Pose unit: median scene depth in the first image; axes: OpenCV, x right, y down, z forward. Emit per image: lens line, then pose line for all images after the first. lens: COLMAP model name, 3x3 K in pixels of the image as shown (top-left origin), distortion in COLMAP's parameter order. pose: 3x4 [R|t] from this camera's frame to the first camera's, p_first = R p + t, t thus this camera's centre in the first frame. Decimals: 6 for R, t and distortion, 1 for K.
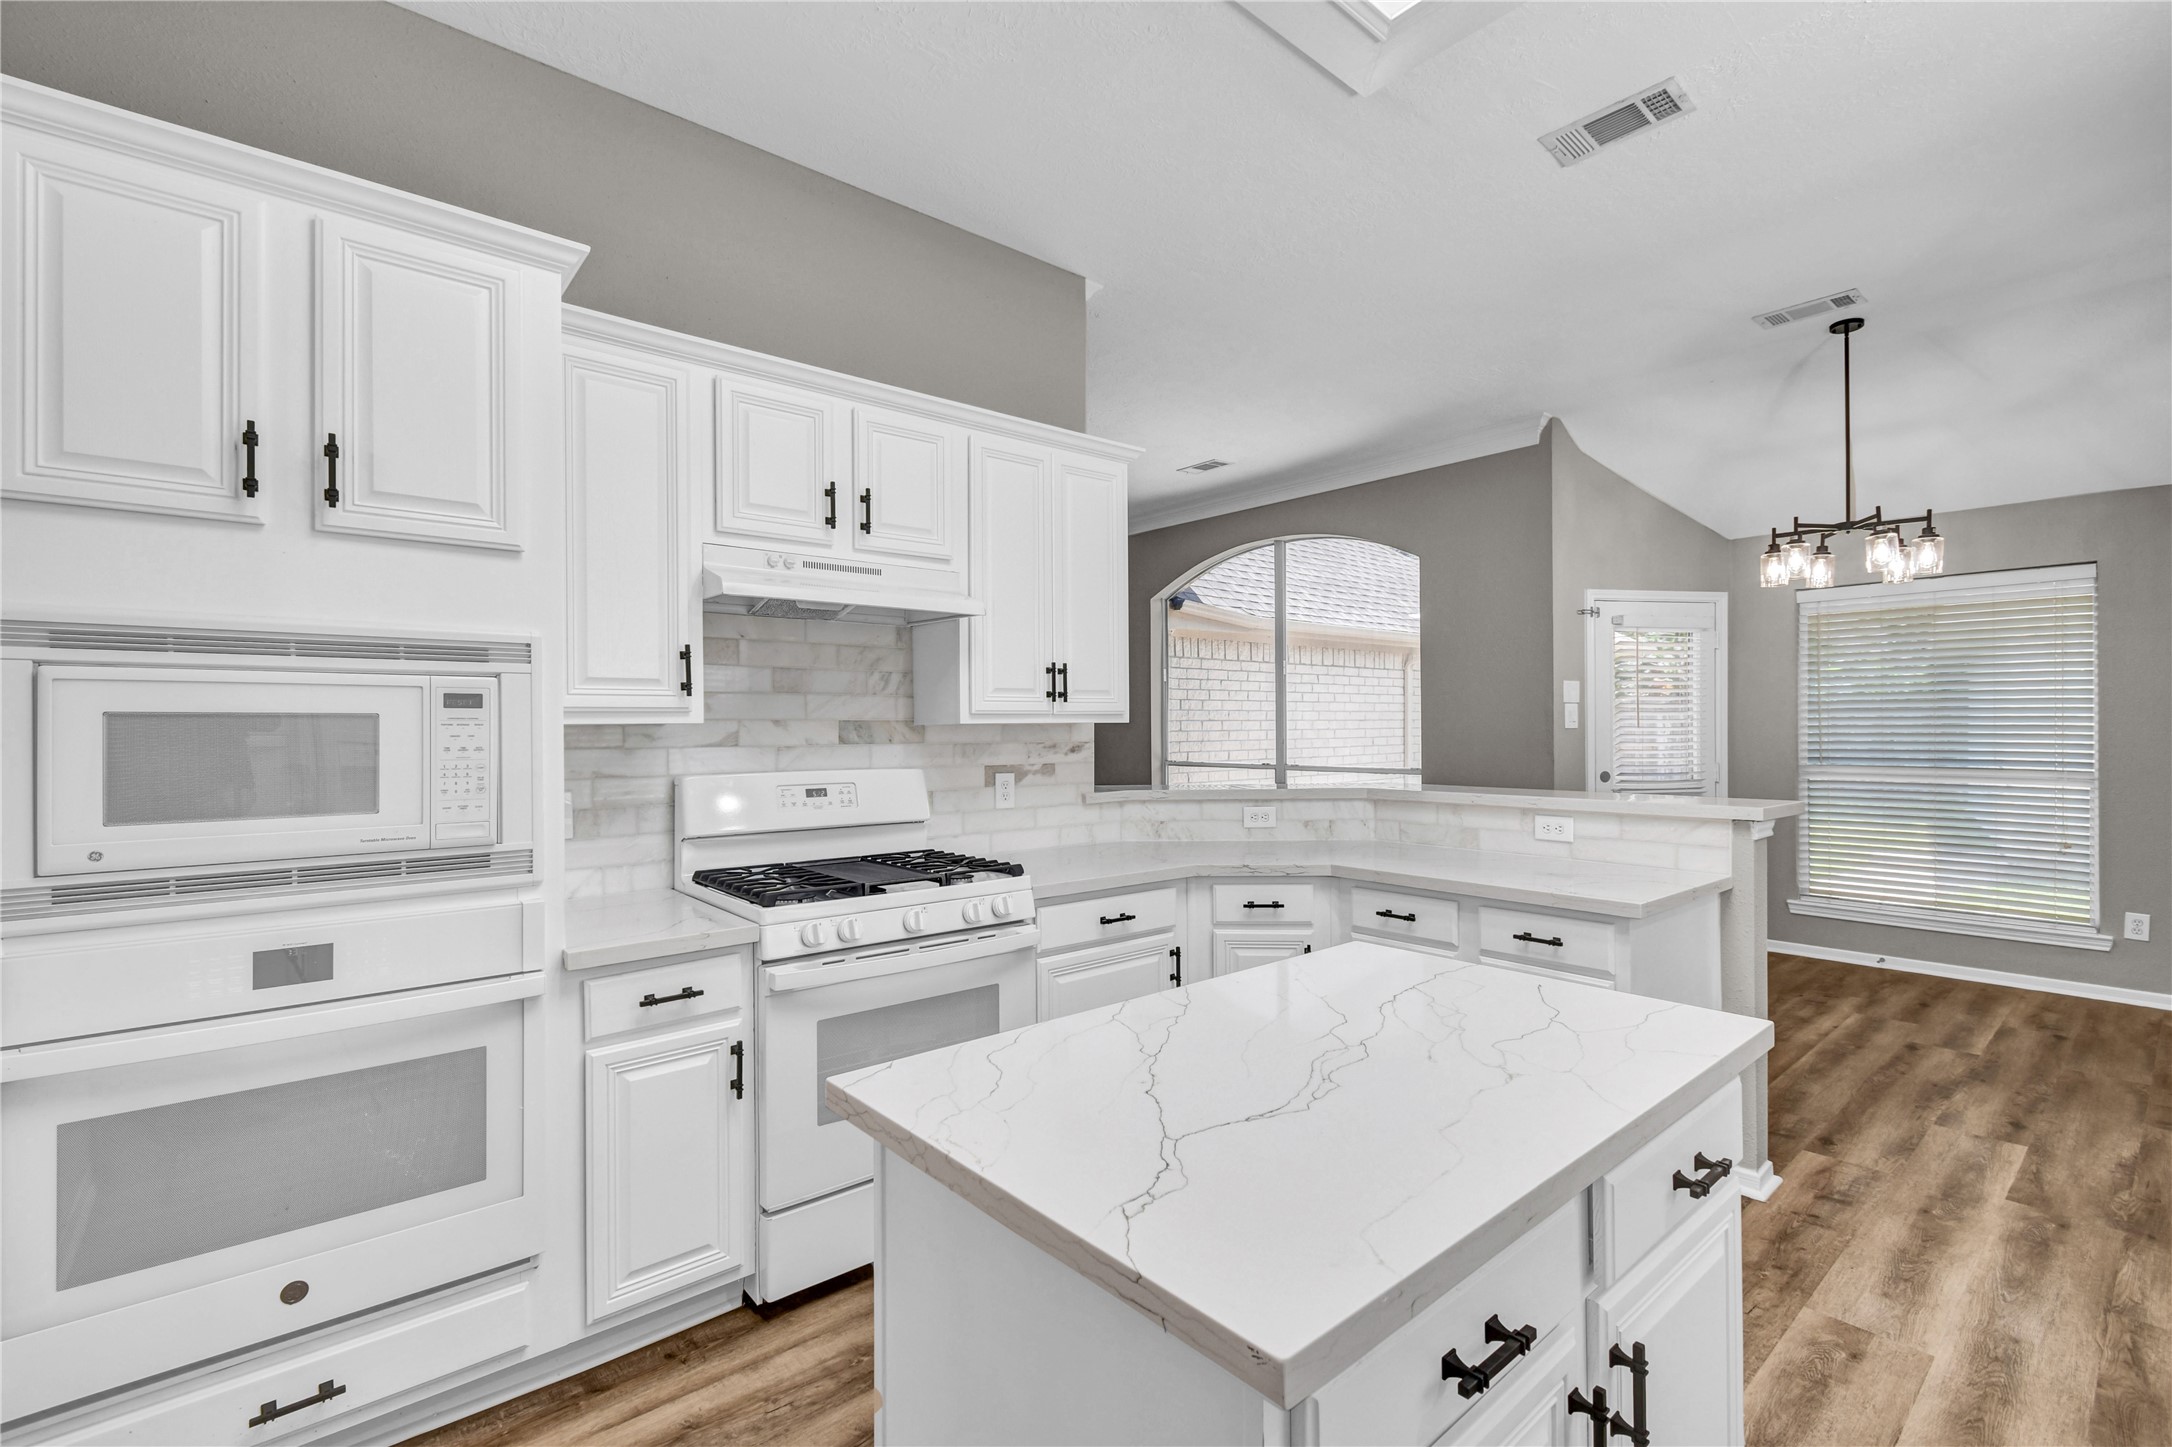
lens RADIAL K [[950.3, 0, 1086.0], [0, 950.3, 723.5], [0, 0, 1]] dist [0.002979, -0.000220]
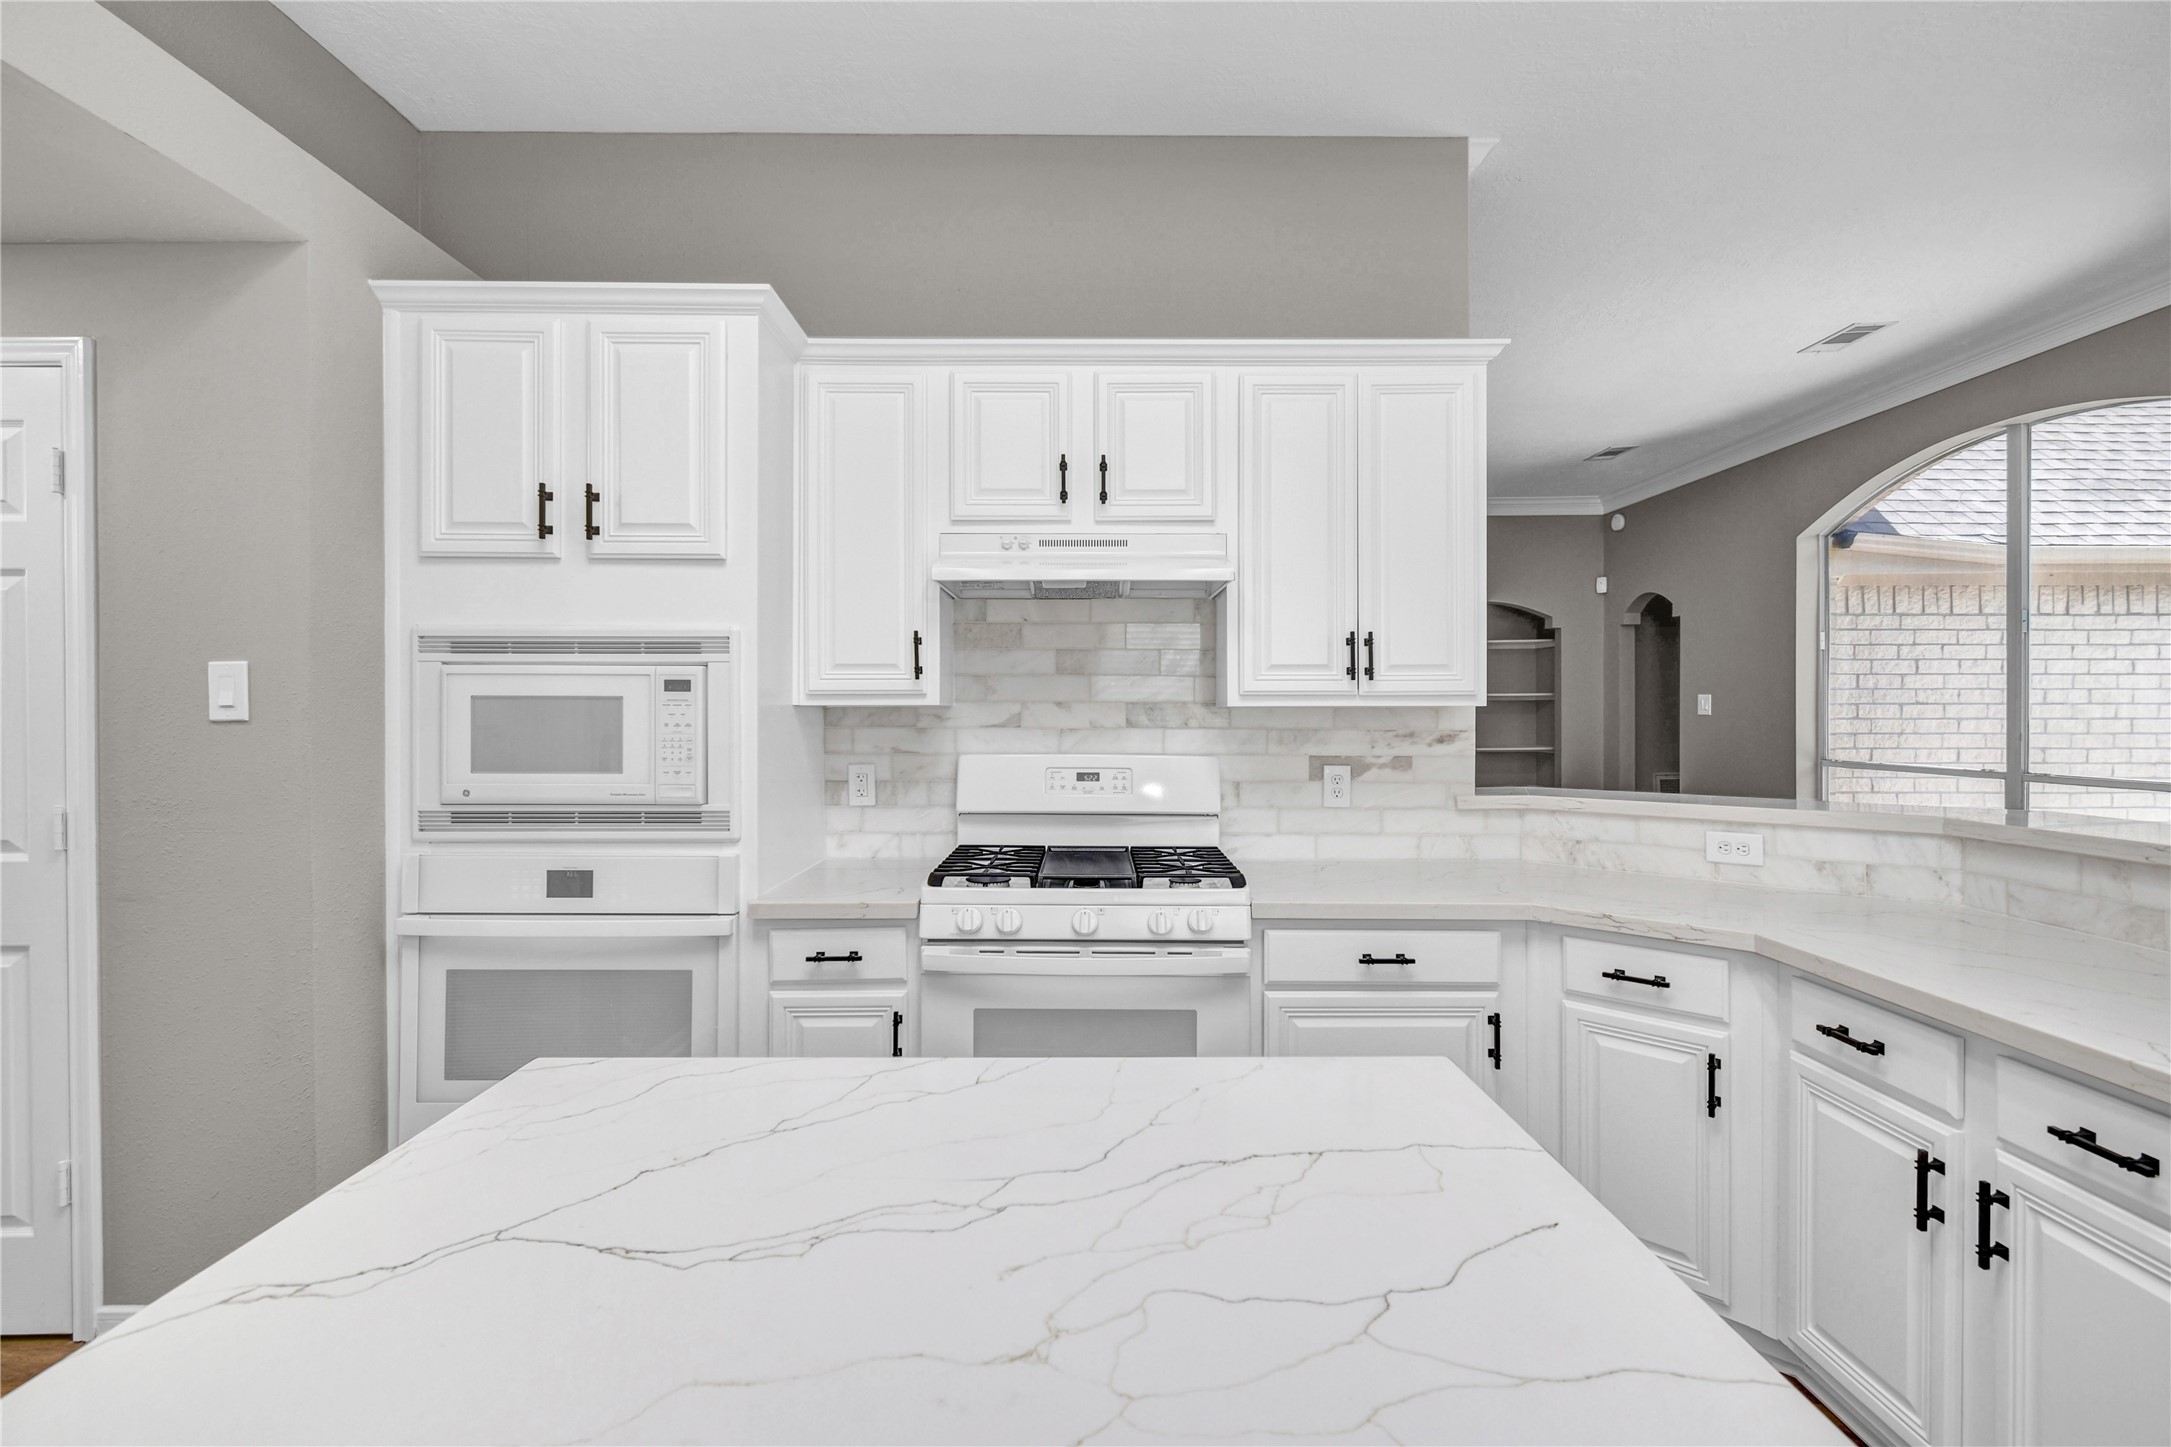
lens RADIAL K [[949.9, 0, 1085.5], [0, 949.9, 723.5], [0, 0, 1]] dist [0.002979, -0.000220]
pose [[0.767393, 0.015688, -0.640985, 0.337809], [-0.003805, 0.999794, 0.019915, -0.001141], [0.641166, -0.012843, 0.767295, 0.251666]]
